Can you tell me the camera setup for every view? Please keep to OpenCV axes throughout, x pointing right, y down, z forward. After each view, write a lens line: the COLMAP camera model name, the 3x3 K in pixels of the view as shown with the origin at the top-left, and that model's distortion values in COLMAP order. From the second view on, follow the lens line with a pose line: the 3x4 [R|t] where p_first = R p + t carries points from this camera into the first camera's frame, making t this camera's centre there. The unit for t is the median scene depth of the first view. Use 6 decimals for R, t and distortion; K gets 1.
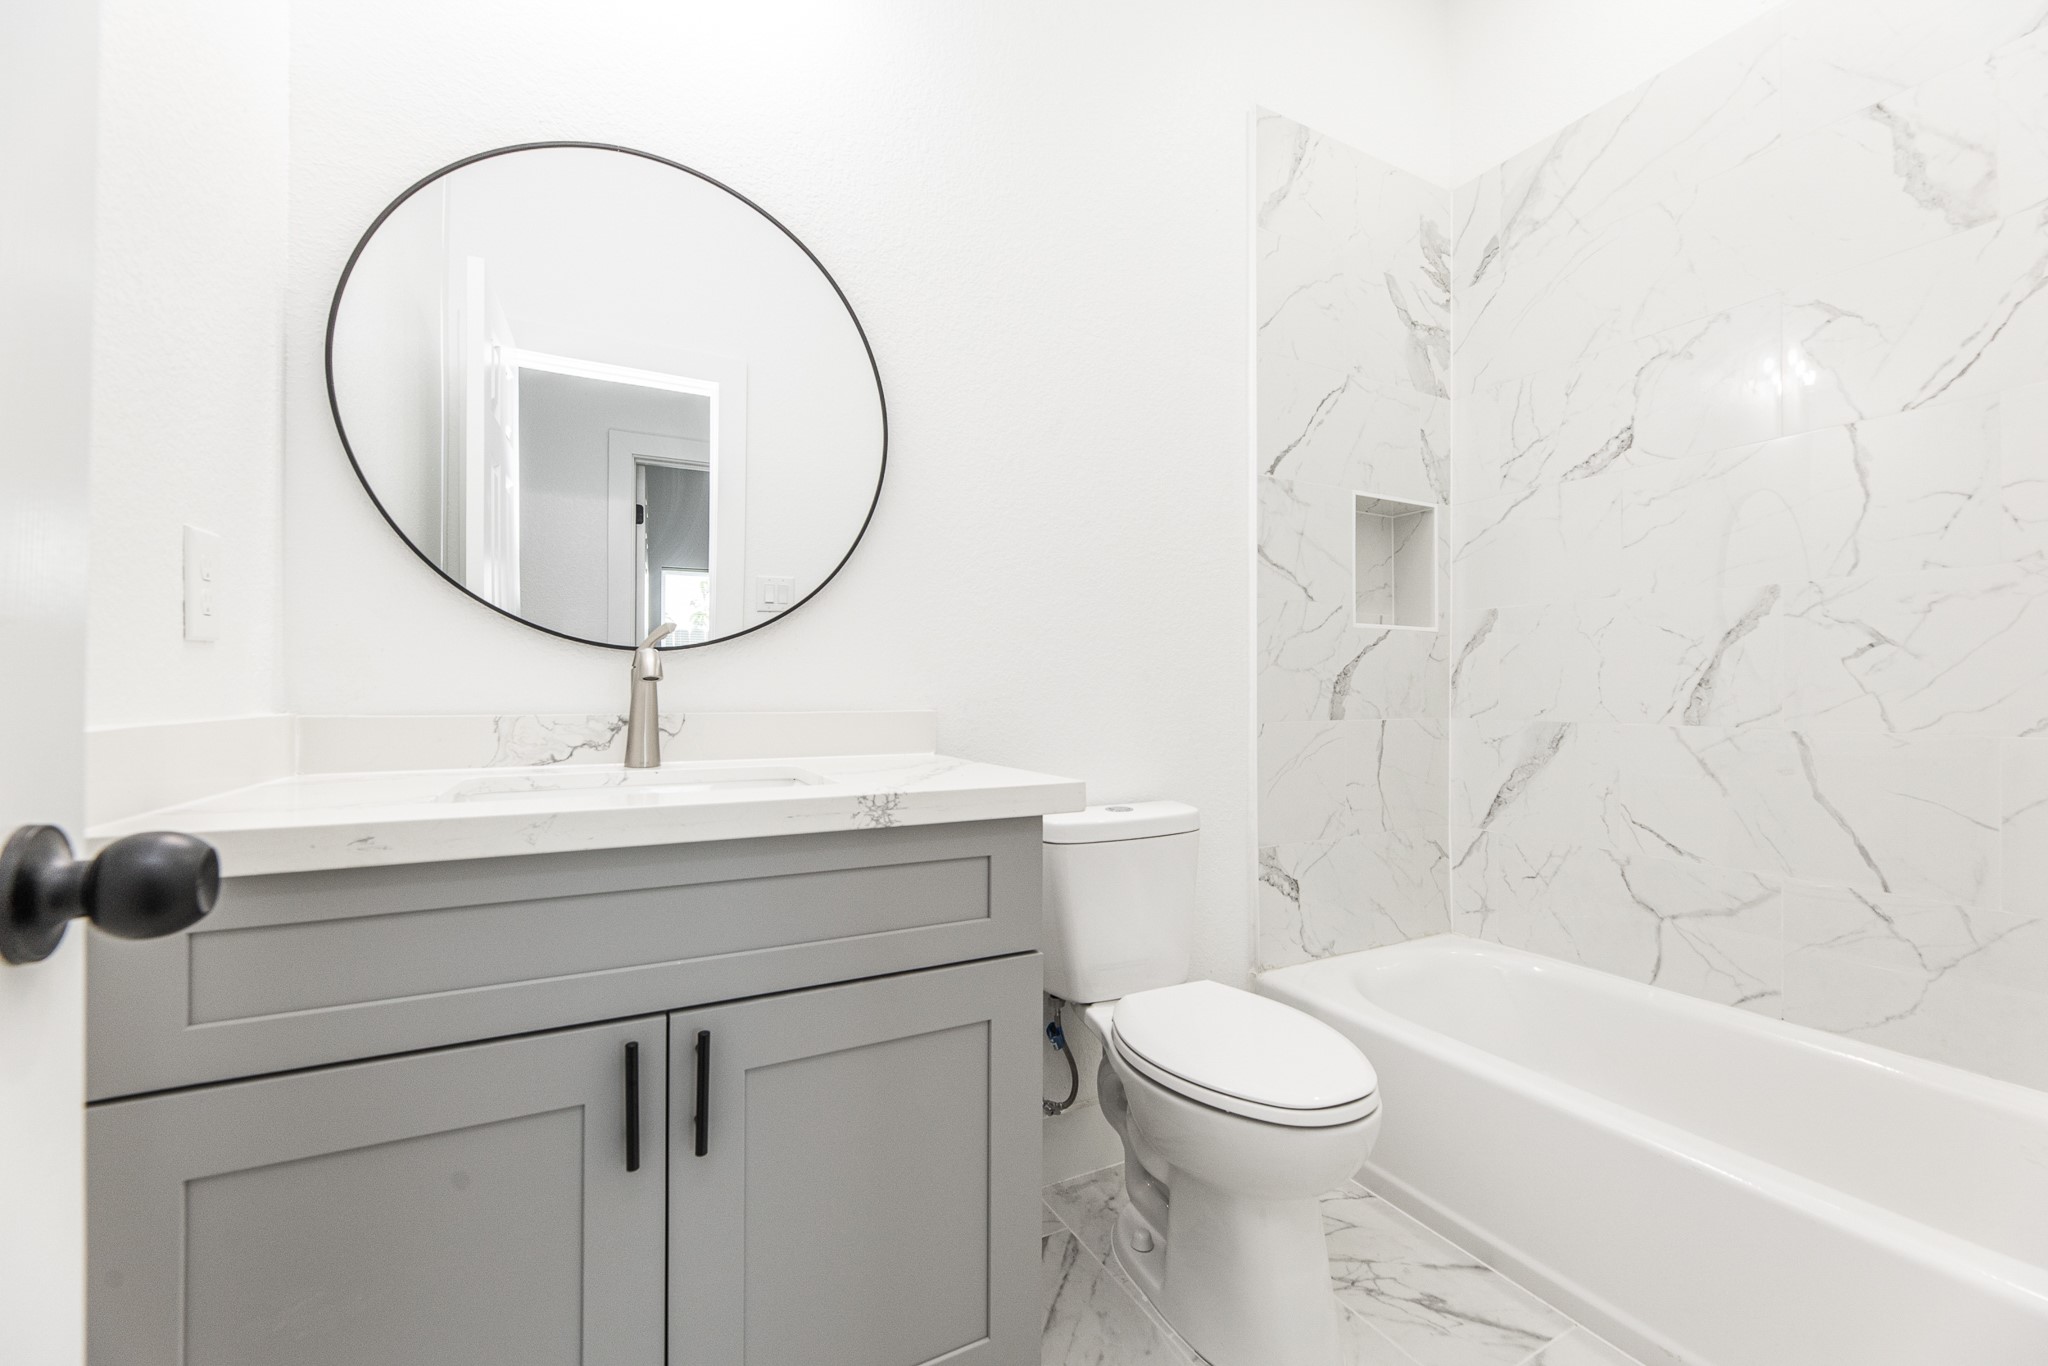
lens RADIAL K [[821.8, 0, 1033.7], [0, 821.8, 688.3], [0, 0, 1]] dist [-0.002532, 0.000269]
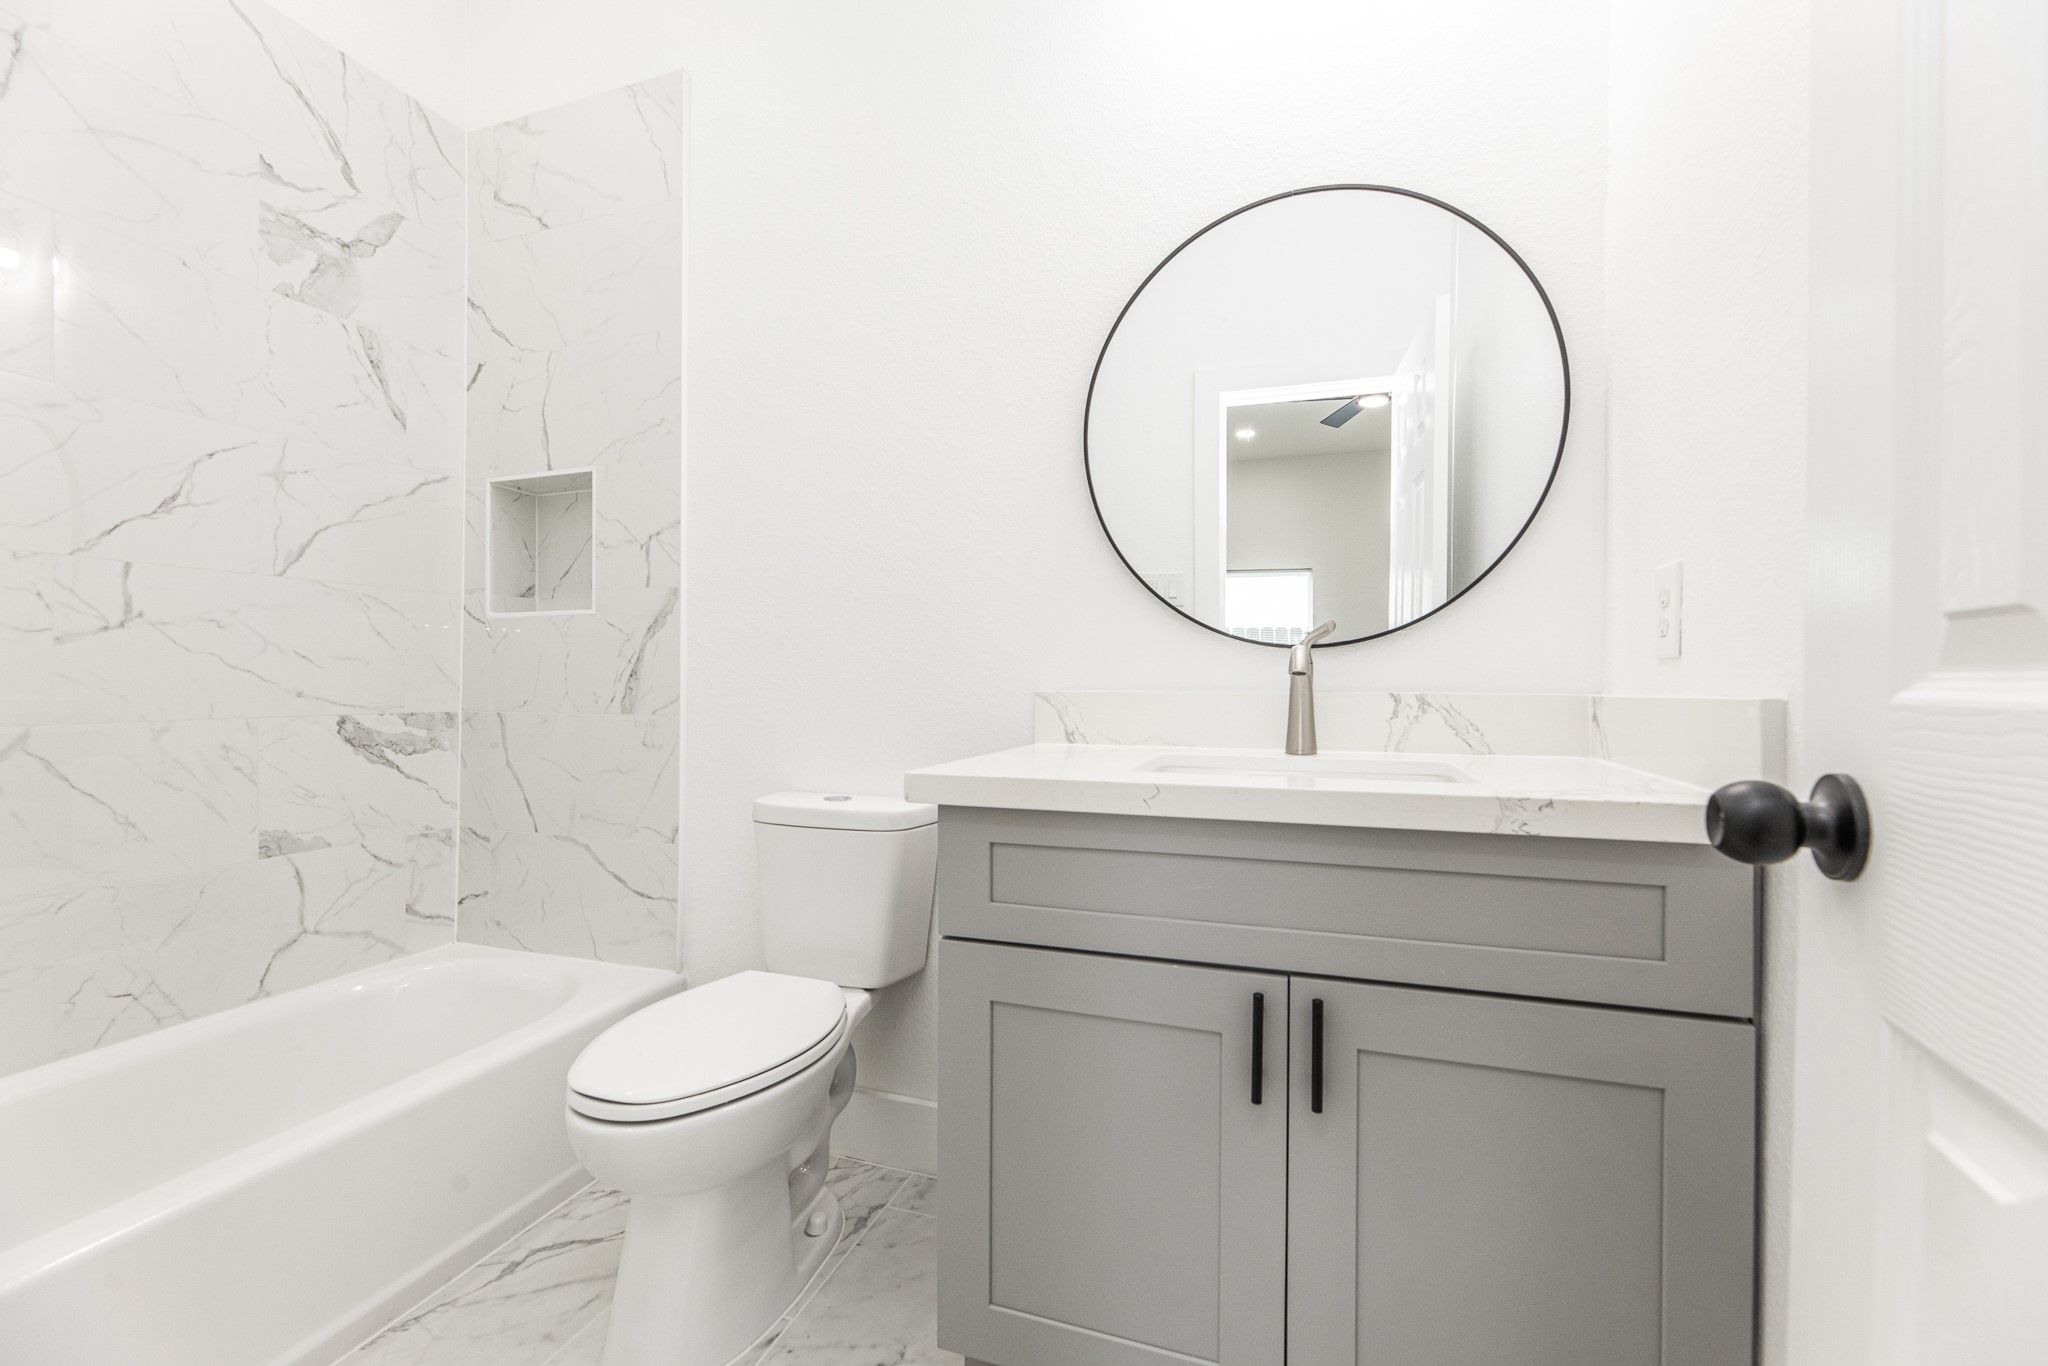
lens RADIAL K [[821.8, 0, 1113.8], [0, 821.8, 699.0], [0, 0, 1]] dist [-0.002532, 0.000269]
pose [[0.703506, 0.007087, -0.710654, 0.165751], [0.008135, 0.999804, 0.018024, 0.000924], [0.710642, -0.018461, 0.703311, 0.057486]]
